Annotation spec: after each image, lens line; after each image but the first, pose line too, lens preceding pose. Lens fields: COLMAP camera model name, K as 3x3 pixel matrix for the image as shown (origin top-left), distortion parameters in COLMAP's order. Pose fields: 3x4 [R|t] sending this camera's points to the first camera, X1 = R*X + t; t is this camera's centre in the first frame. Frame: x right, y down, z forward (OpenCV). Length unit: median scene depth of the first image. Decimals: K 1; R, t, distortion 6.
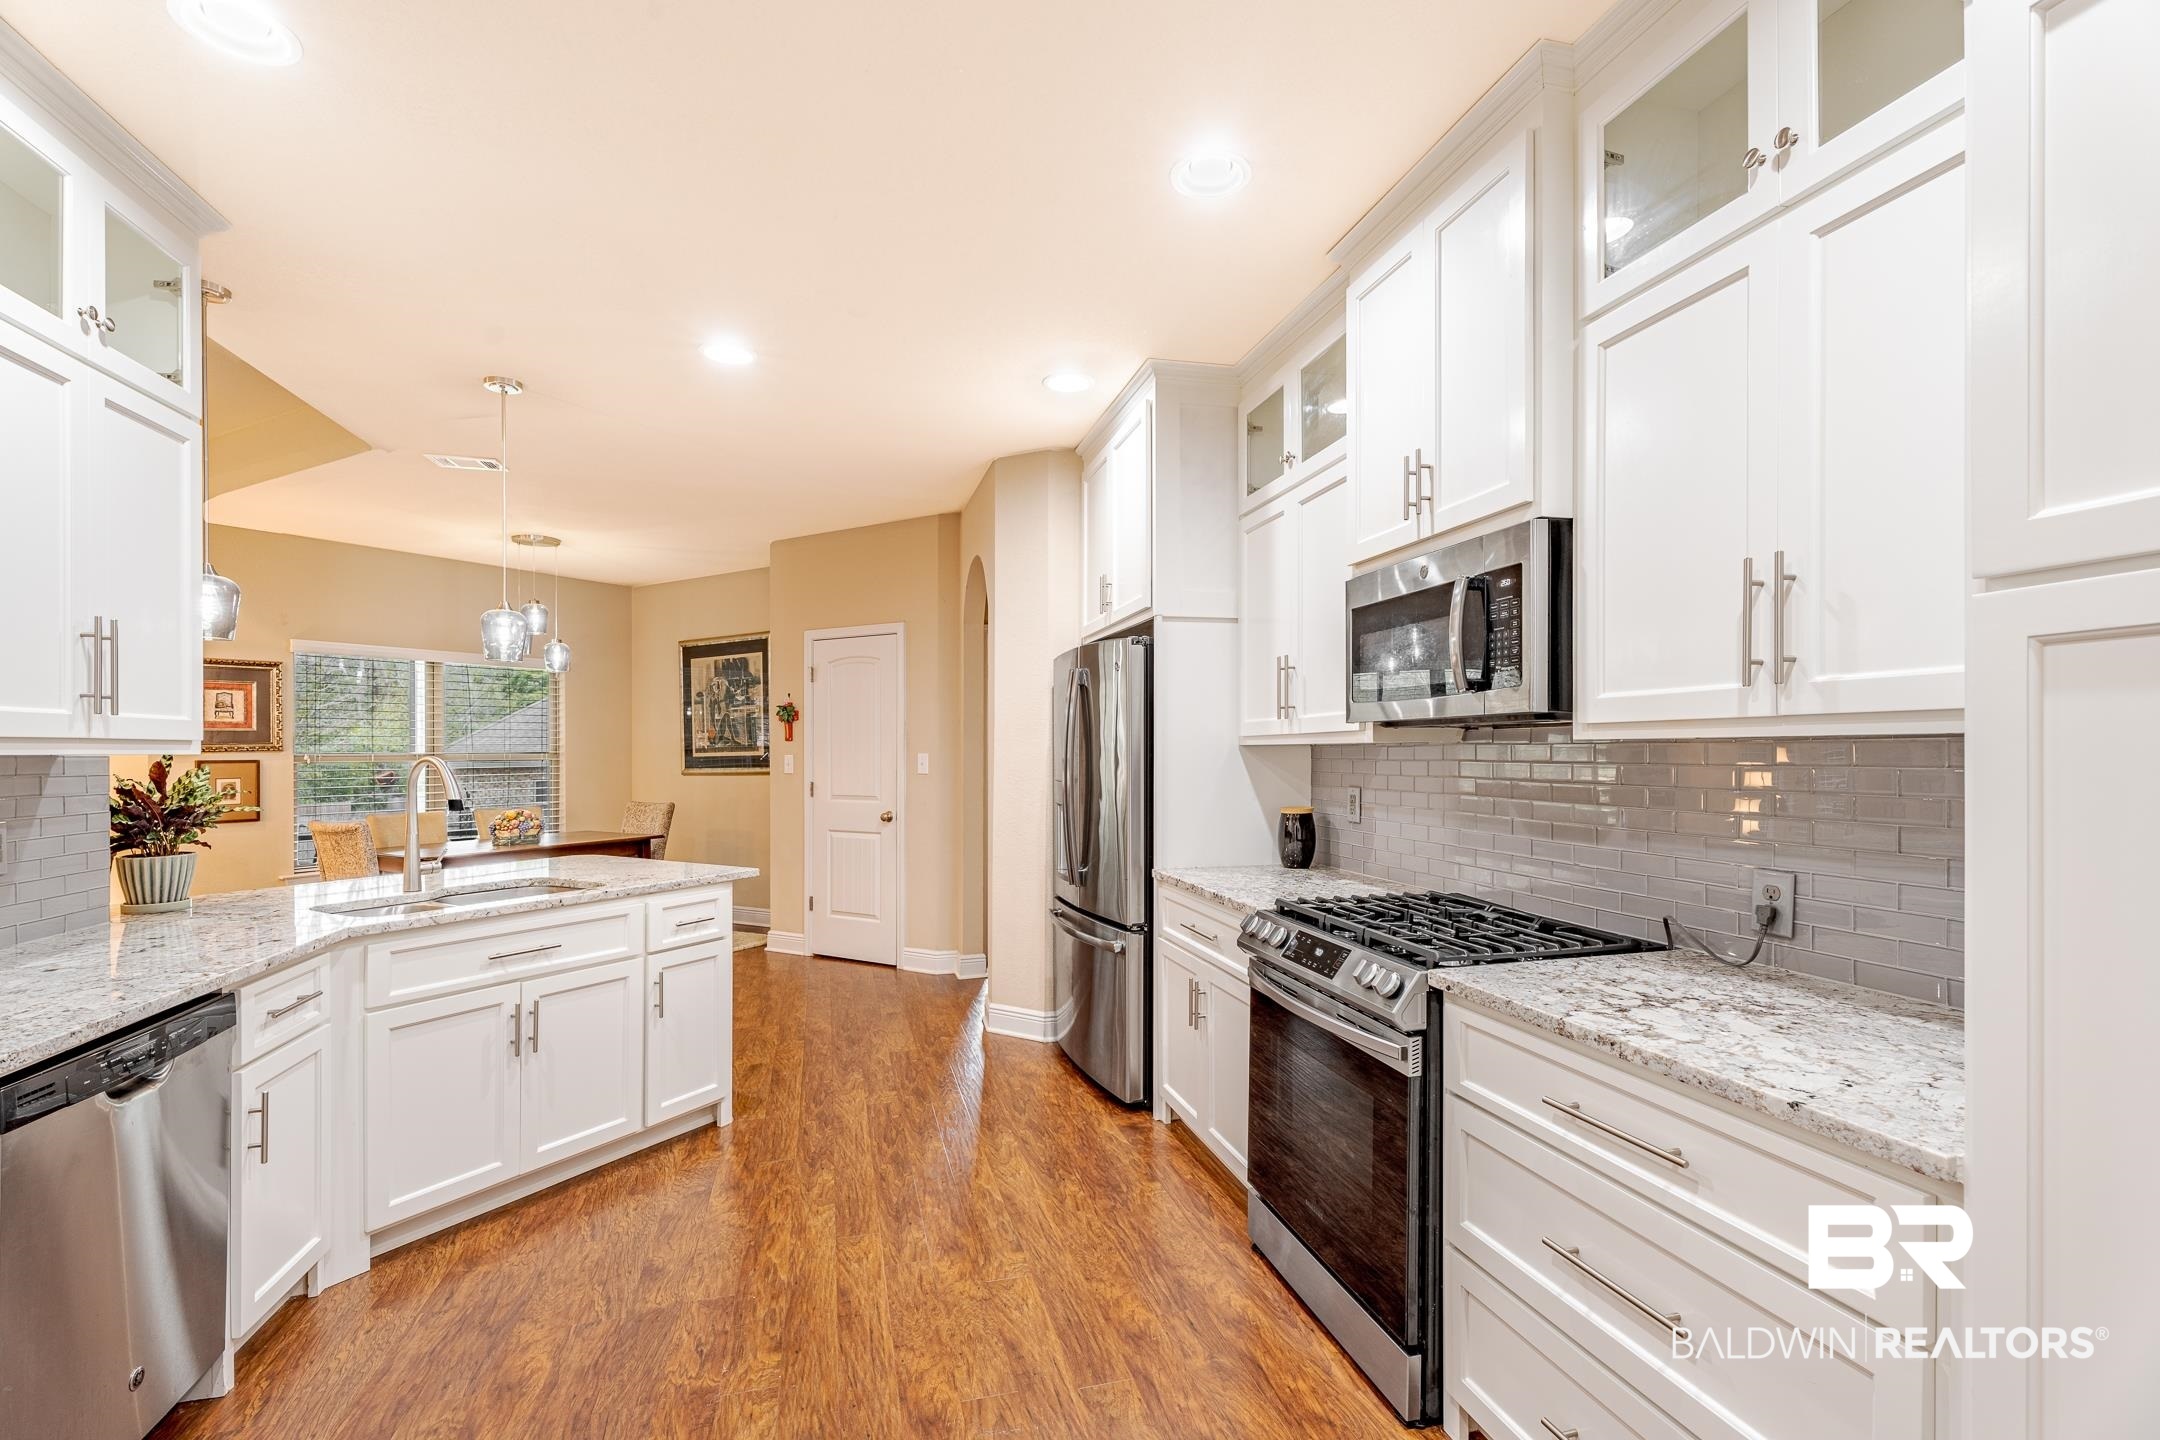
lens RADIAL K [[971.6, 0, 1085.1], [0, 971.6, 748.6], [0, 0, 1]] dist [0.001642, 0.000316]
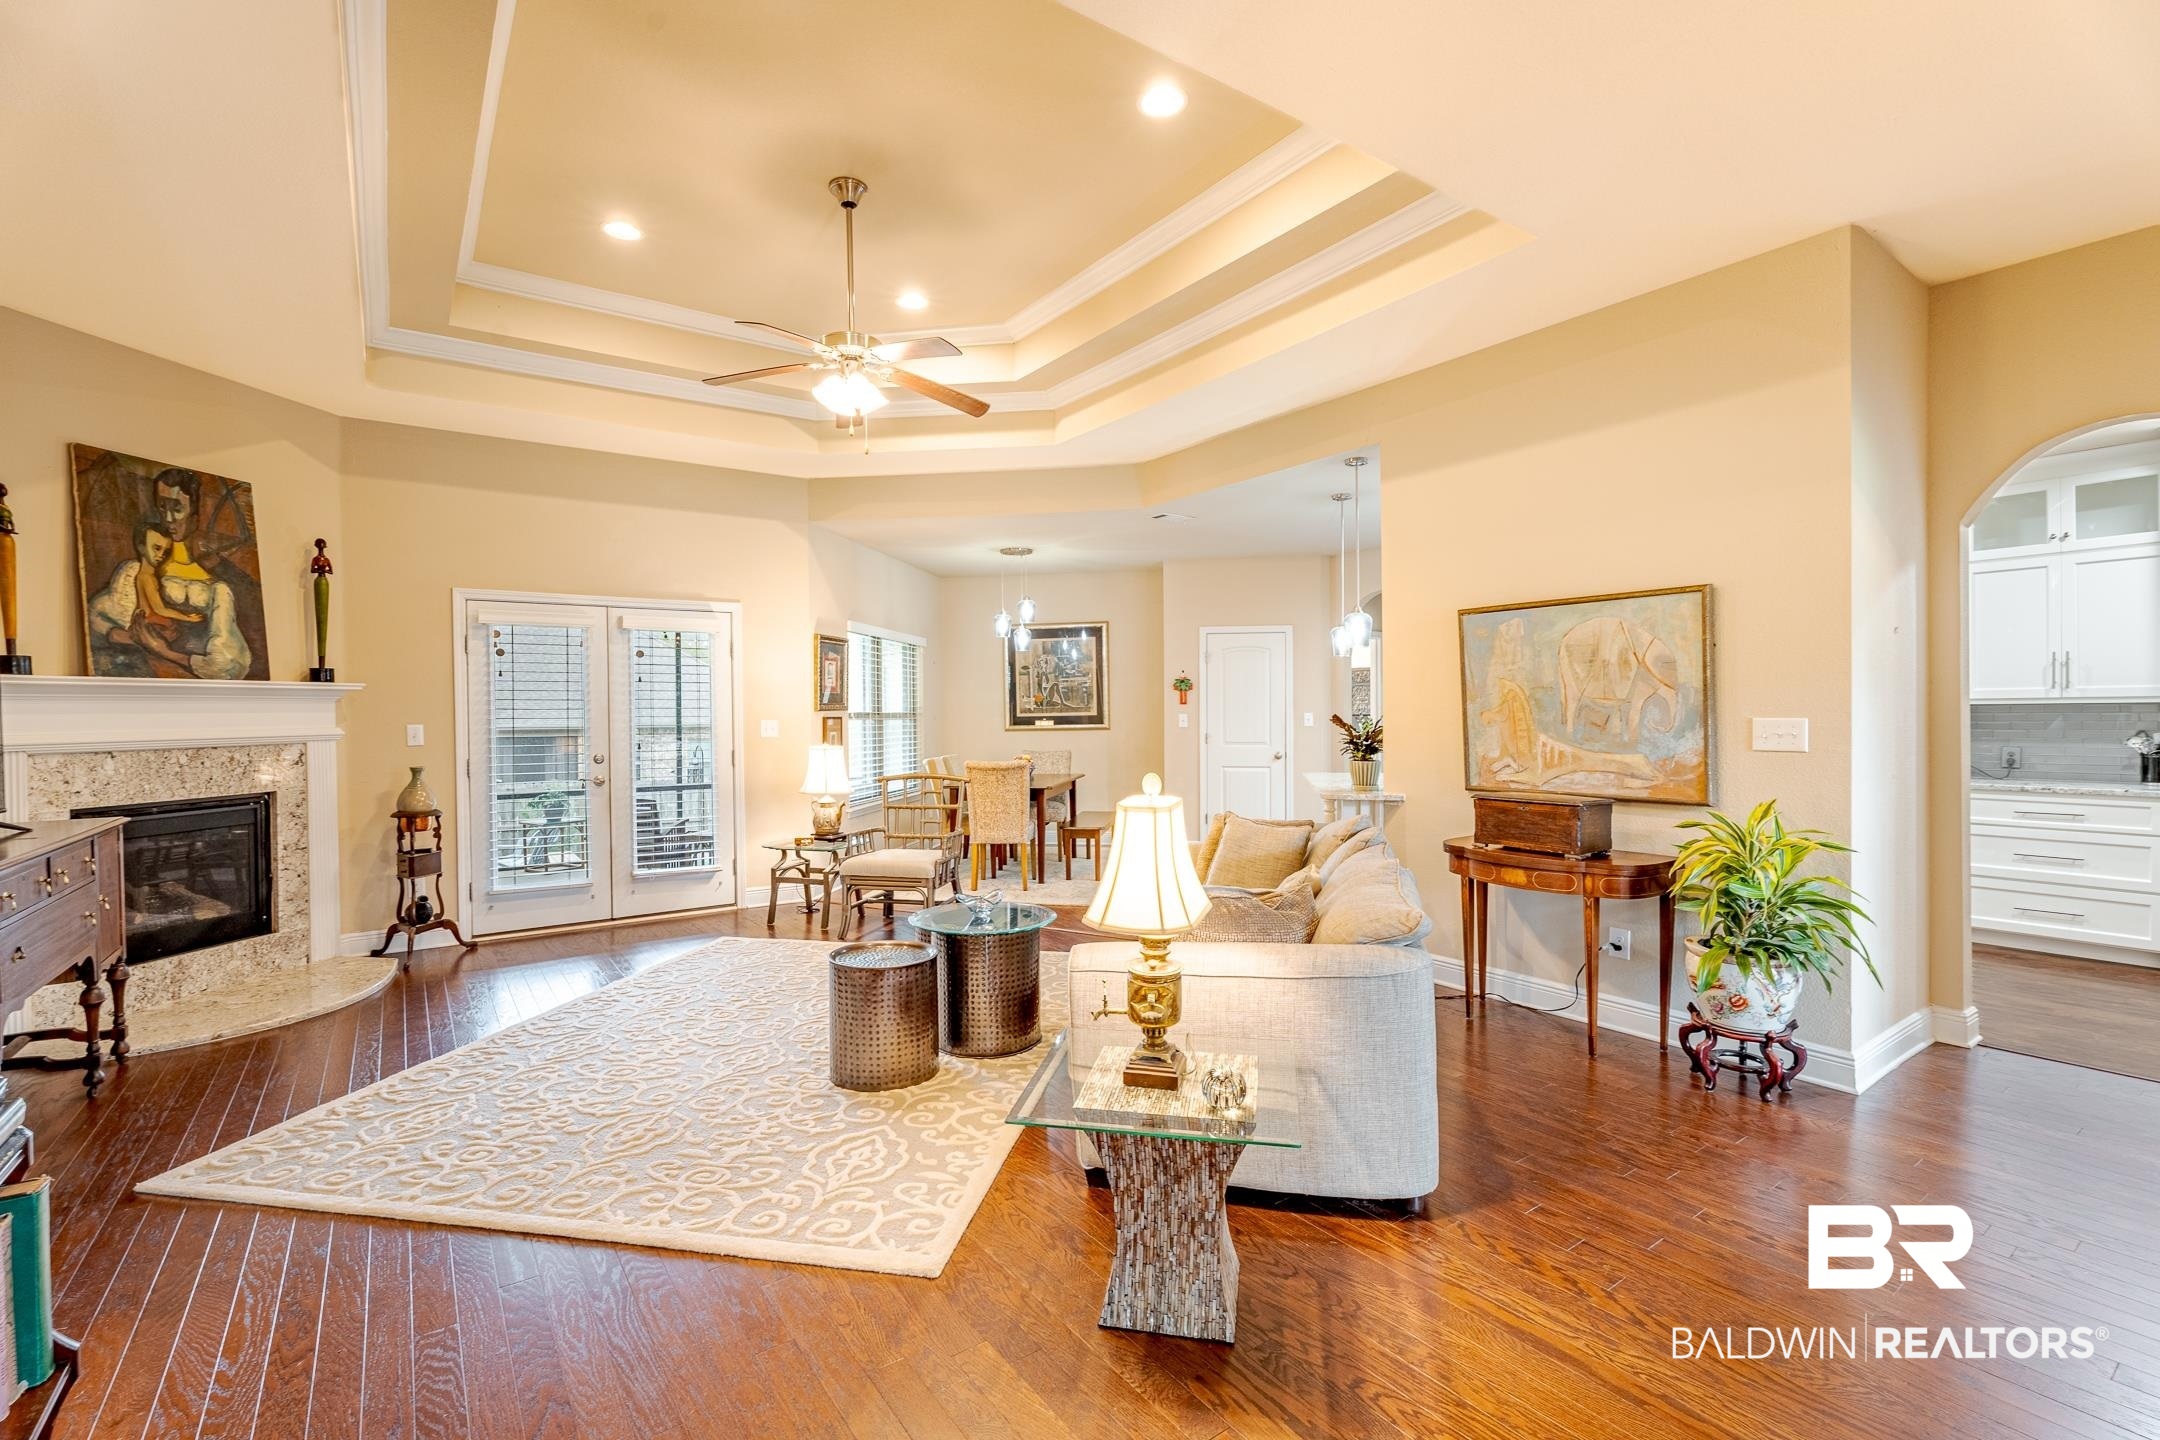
lens RADIAL K [[959.8, 0, 1067.9], [0, 959.8, 709.8], [0, 0, 1]] dist [-0.000353, 0.000026]
pose [[0.939090, 0.002114, 0.343664, -1.630316], [-0.000484, 0.999988, -0.004828, 0.011788], [-0.343670, 0.004368, 0.939080, -0.431807]]
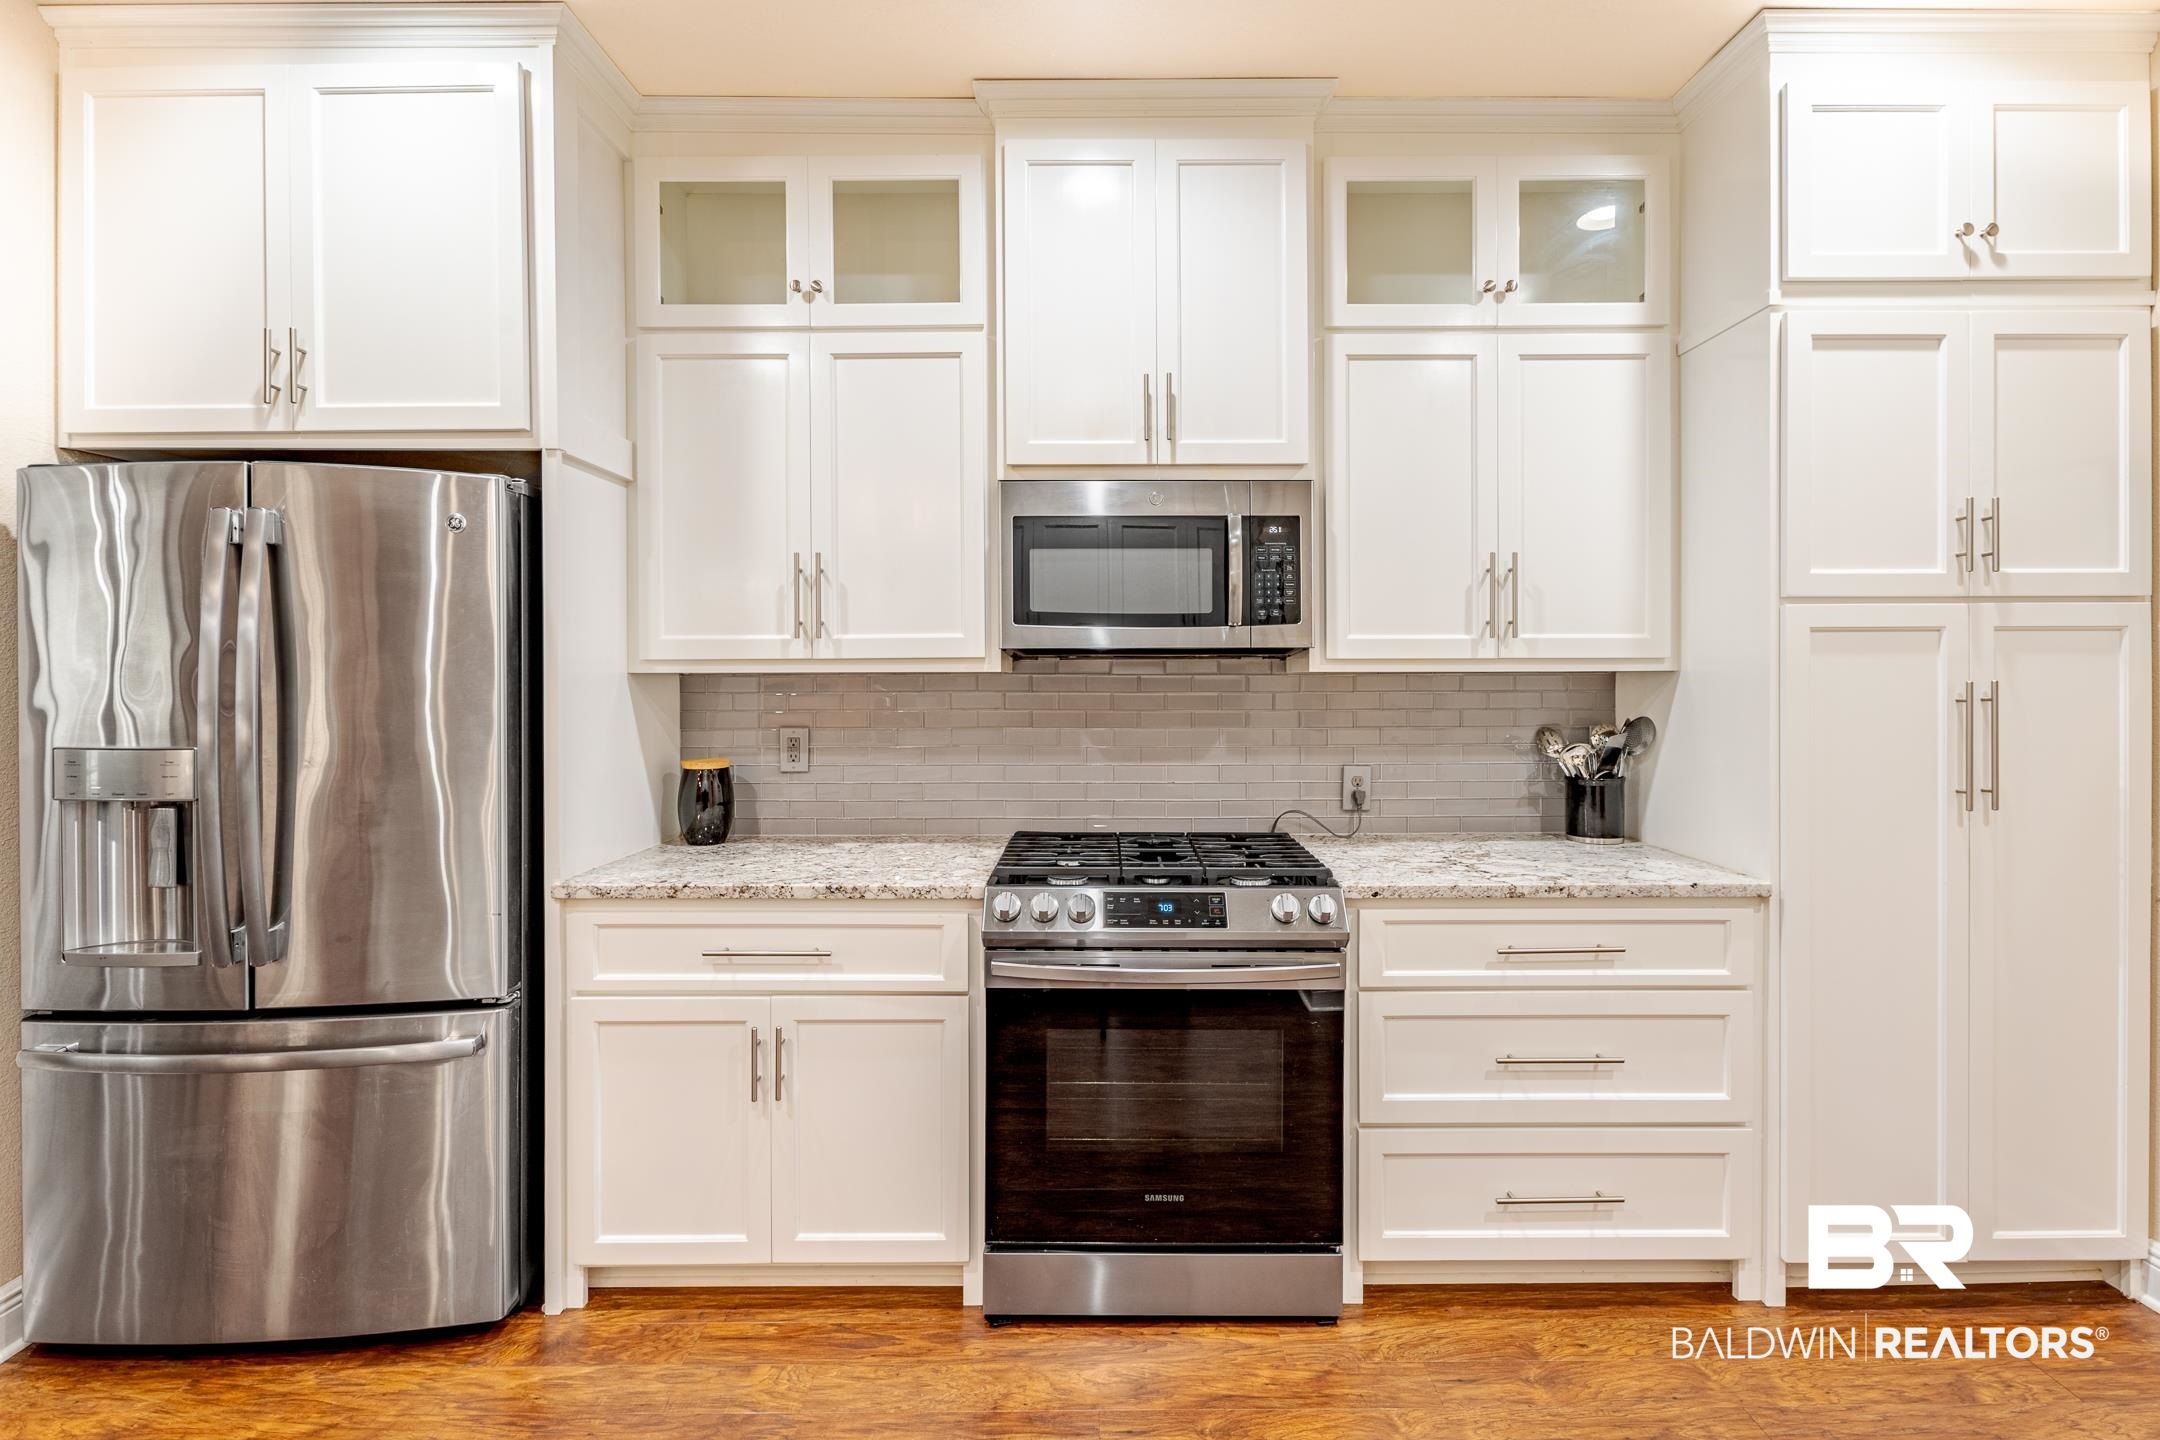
lens RADIAL K [[937.3, 0, 1112.6], [0, 937.3, 686.2], [0, 0, 1]] dist [0.000104, -0.013016]
pose [[0.251228, -0.001449, 0.967927, -0.369989], [-0.001359, 0.999997, 0.001850, 0.003709], [-0.967927, -0.001780, 0.251225, 0.515232]]
